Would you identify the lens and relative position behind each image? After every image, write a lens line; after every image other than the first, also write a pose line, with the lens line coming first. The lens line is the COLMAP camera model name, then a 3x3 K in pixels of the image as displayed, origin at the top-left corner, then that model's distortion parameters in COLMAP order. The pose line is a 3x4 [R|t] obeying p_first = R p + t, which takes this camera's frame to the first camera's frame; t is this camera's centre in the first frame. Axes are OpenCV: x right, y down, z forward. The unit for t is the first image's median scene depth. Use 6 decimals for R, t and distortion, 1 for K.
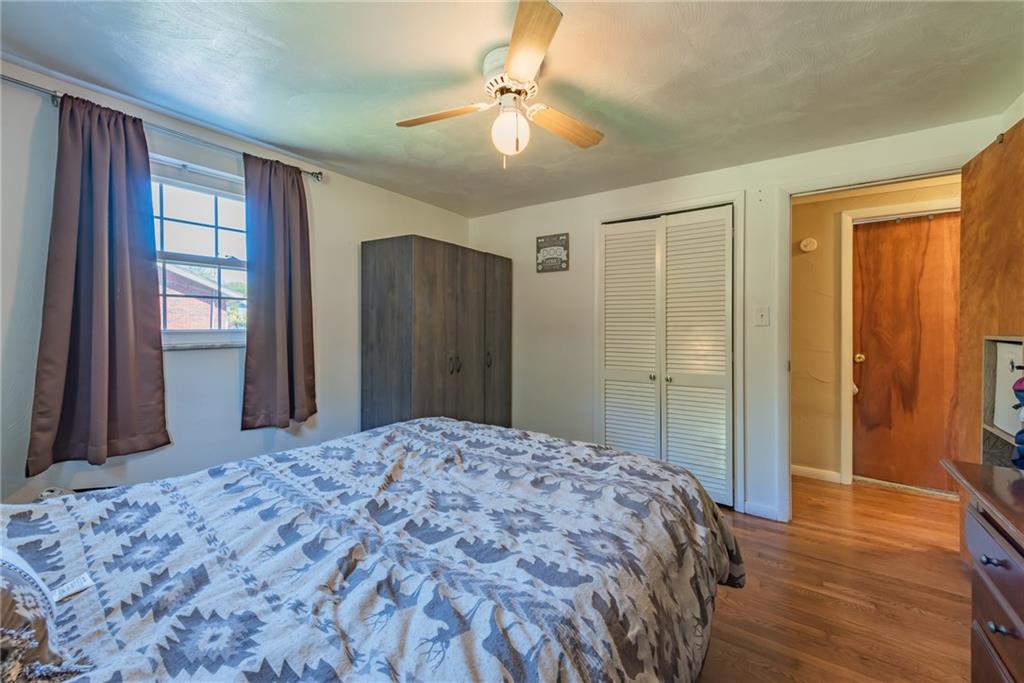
lens RADIAL K [[416.1, 0, 511.4], [0, 416.1, 331.8], [0, 0, 1]] dist [0.014455, -0.001037]
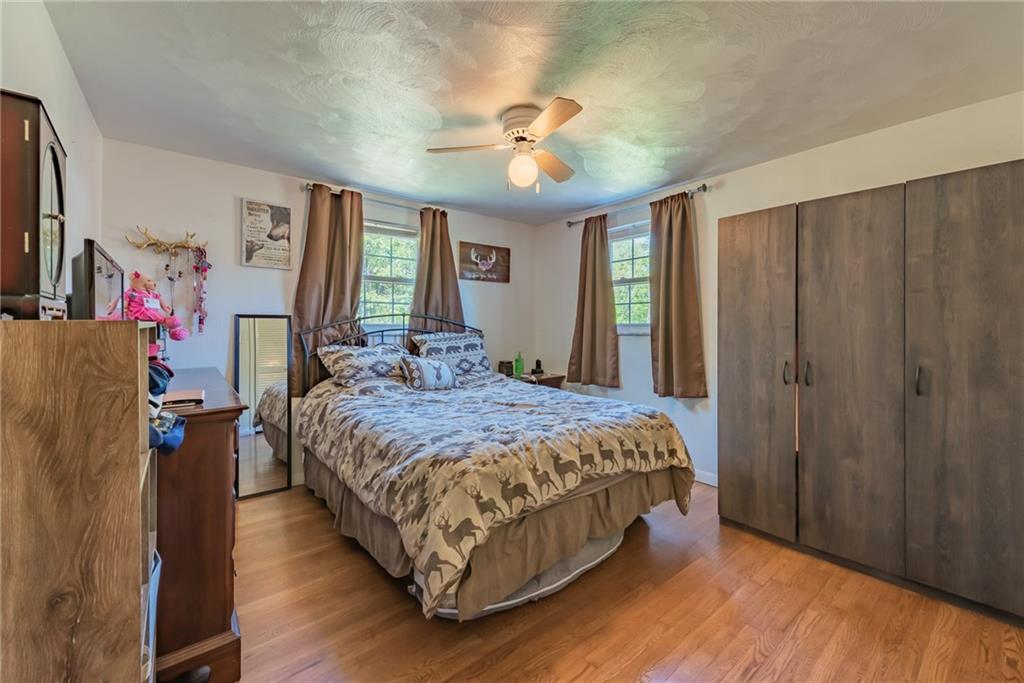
lens RADIAL K [[416.1, 0, 512.1], [0, 416.1, 333.2], [0, 0, 1]] dist [0.014455, -0.001037]
pose [[-0.280054, 0.018998, -0.959796, 0.900114], [-0.011738, 0.999662, 0.023212, 0.000692], [0.959913, 0.017767, -0.279736, 0.949673]]
